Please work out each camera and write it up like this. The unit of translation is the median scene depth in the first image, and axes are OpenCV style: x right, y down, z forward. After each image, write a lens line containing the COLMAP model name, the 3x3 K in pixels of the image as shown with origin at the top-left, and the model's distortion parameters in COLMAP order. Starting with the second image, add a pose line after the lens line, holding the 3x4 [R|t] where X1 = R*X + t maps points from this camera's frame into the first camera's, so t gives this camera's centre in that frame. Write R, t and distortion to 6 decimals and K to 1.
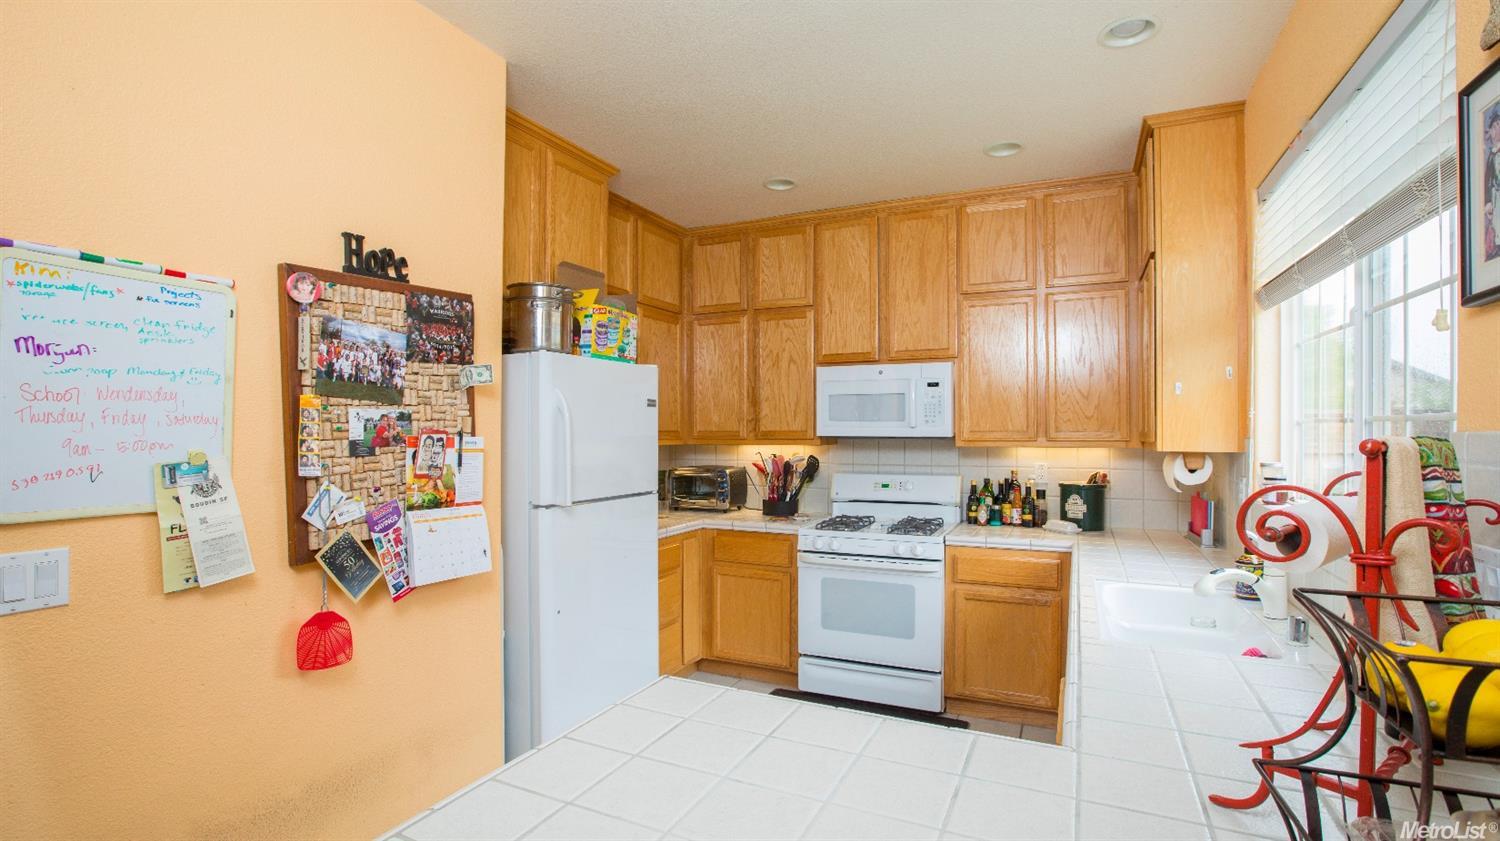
lens RADIAL K [[724.4, 0, 750.0], [0, 724.4, 420.5], [0, 0, 1]] dist [-0.001692, 0.000033]
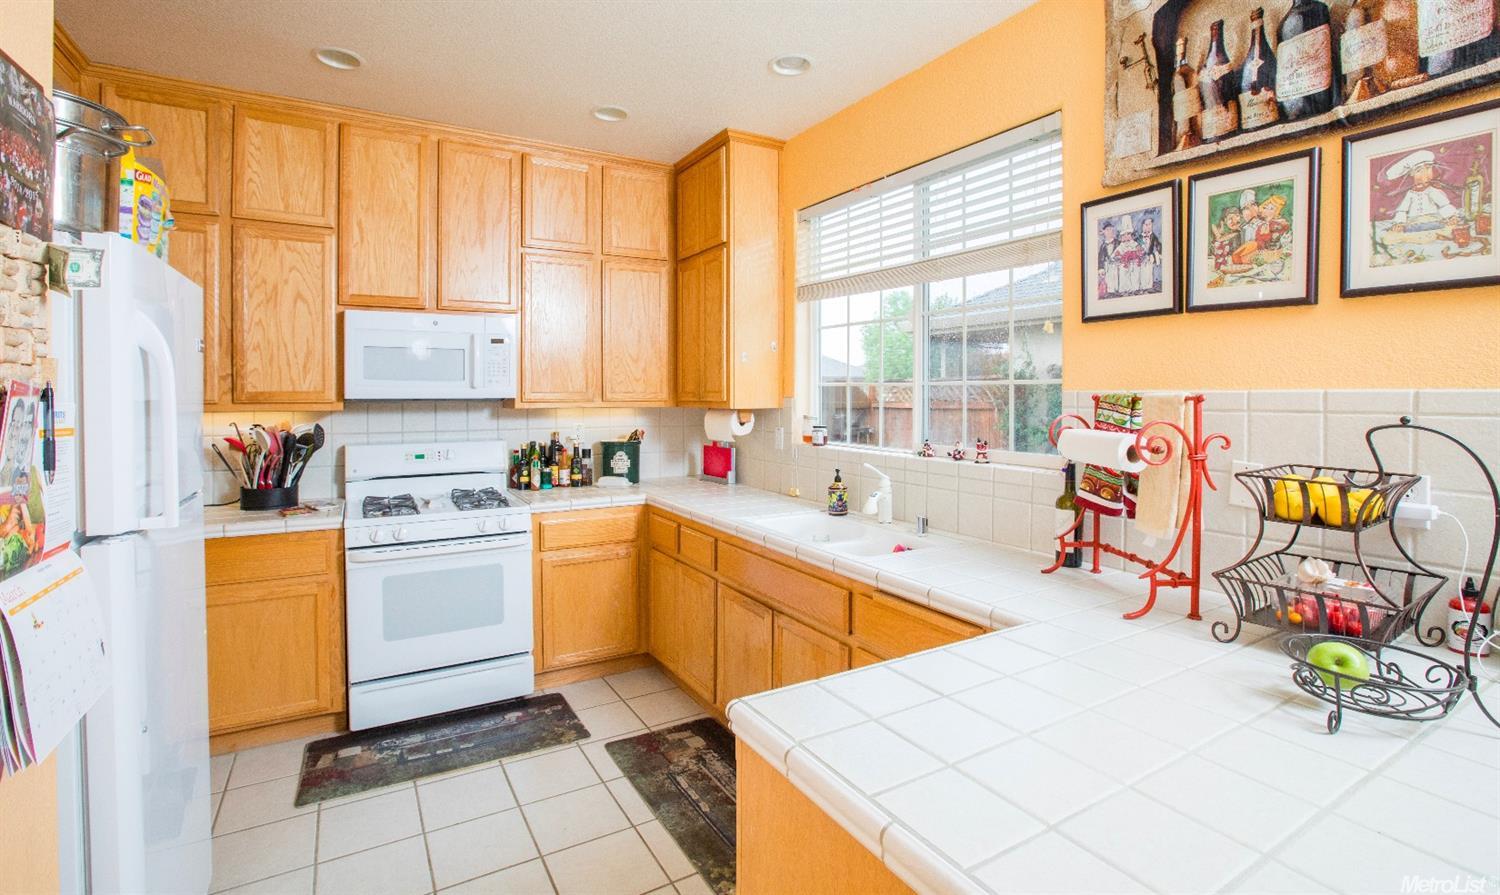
lens RADIAL K [[712.6, 0, 748.8], [0, 712.6, 388.3], [0, 0, 1]] dist [-0.000361, 0.000204]
pose [[0.584760, 0.005906, 0.811185, -0.287584], [-0.009203, 0.999957, -0.000647, 0.007313], [-0.811154, -0.007087, 0.584790, 0.216676]]
